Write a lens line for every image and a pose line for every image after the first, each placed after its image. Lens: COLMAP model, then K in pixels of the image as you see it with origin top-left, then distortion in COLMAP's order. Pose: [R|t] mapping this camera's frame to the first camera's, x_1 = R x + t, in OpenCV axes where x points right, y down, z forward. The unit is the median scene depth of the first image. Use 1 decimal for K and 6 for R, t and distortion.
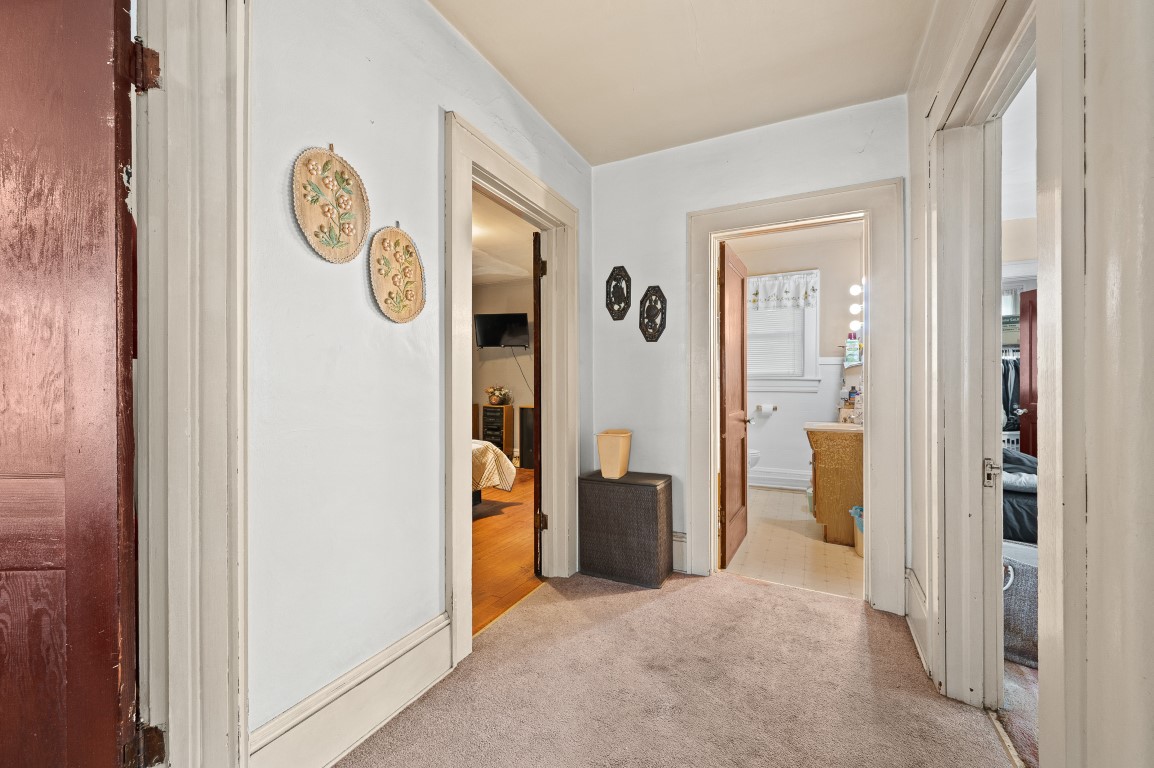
lens RADIAL K [[460.3, 0, 578.5], [0, 460.3, 386.5], [0, 0, 1]] dist [-0.003861, 0.001698]
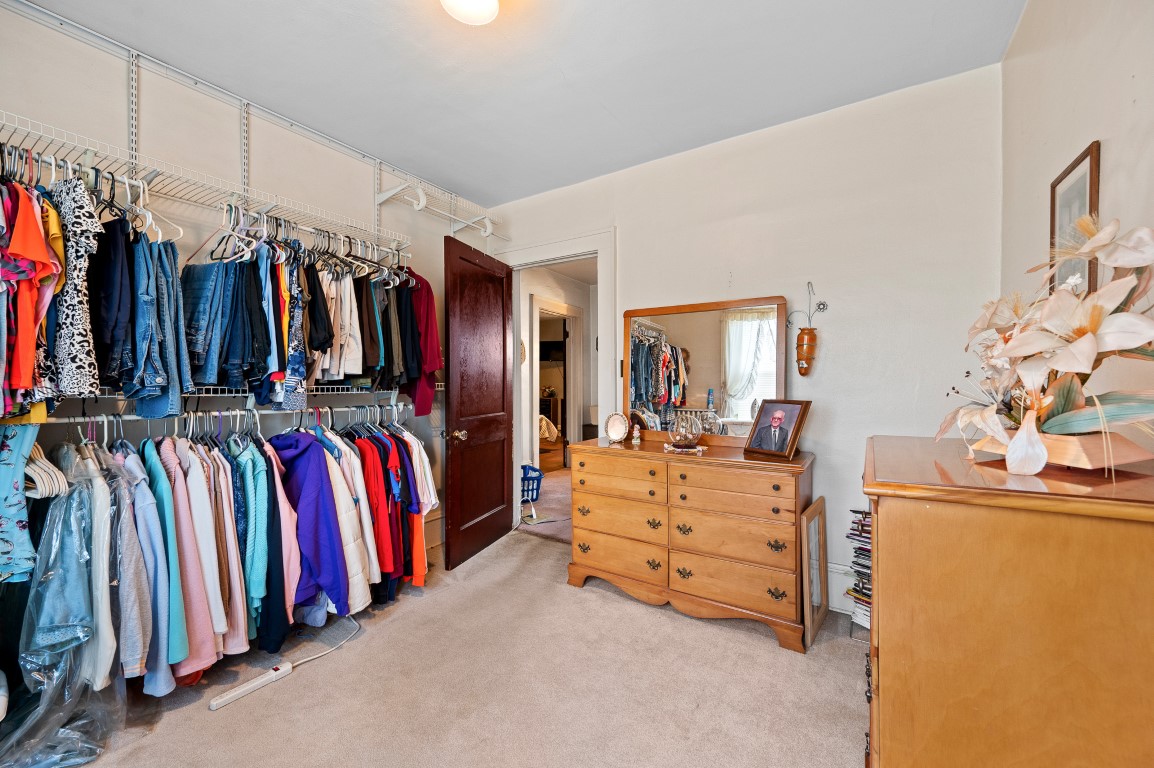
lens RADIAL K [[460.3, 0, 577.4], [0, 460.3, 385.8], [0, 0, 1]] dist [-0.003861, 0.001698]
pose [[0.994193, -0.000990, -0.107605, 0.116193], [0.001123, 0.999999, 0.001178, 0.000050], [0.107604, -0.001292, 0.994193, -0.675856]]
